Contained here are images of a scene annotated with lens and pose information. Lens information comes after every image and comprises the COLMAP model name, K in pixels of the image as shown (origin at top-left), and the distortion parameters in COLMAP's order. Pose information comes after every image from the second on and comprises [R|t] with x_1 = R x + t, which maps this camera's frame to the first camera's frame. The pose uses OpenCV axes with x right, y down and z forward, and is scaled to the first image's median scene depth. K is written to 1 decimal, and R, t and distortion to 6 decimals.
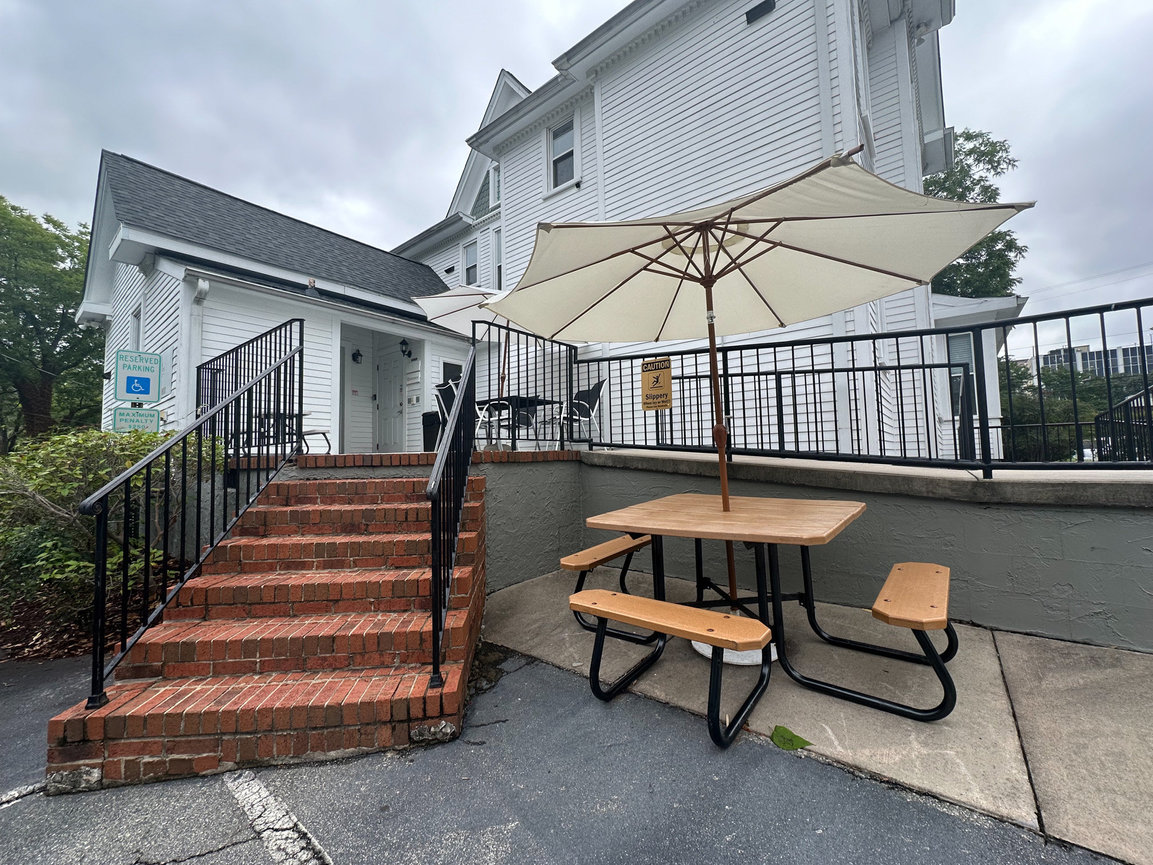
lens RADIAL K [[462.7, 0, 576.5], [0, 462.7, 432.5], [0, 0, 1]] dist [-0.001369, 0.000025]
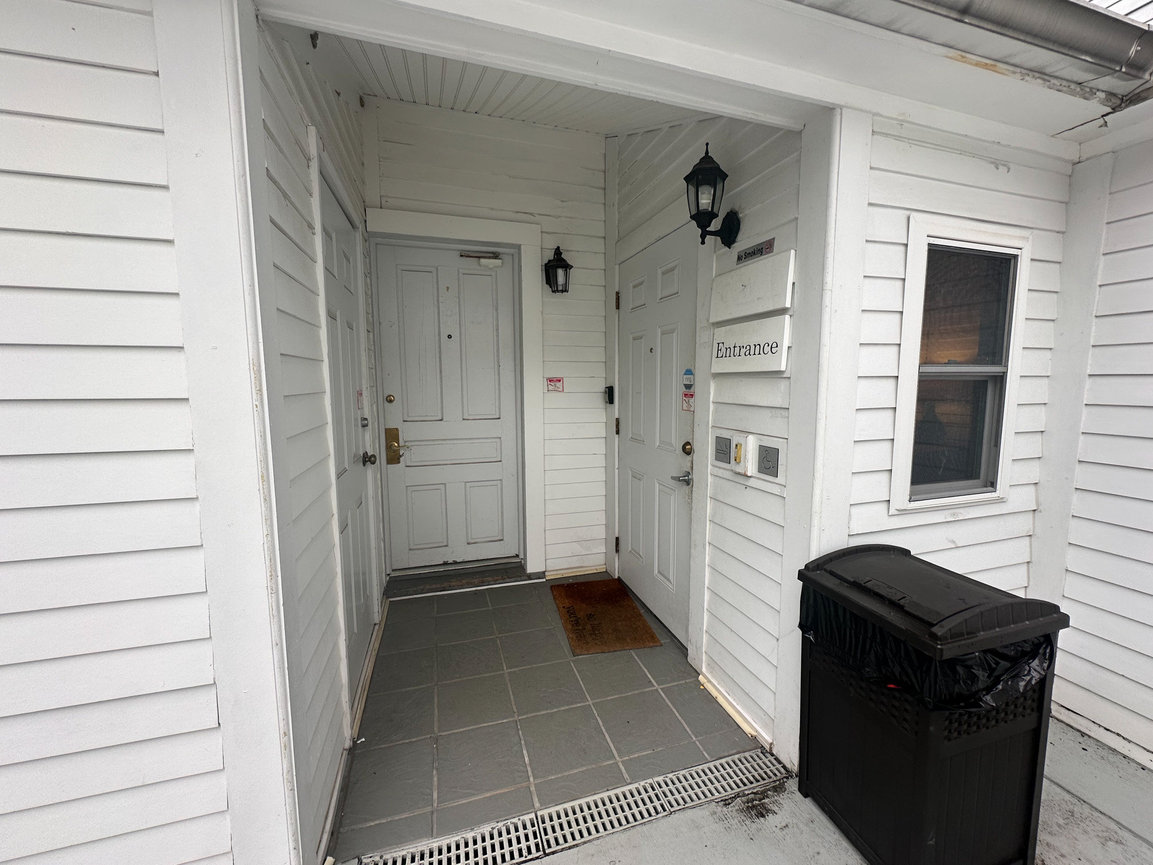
lens RADIAL K [[462.7, 0, 576.5], [0, 462.7, 432.5], [0, 0, 1]] dist [-0.001369, 0.000025]
pose [[0.831406, 0.074620, -0.550633, -0.296643], [0.023283, 0.985394, 0.168693, -0.115476], [0.555178, -0.153072, 0.817524, 0.776363]]
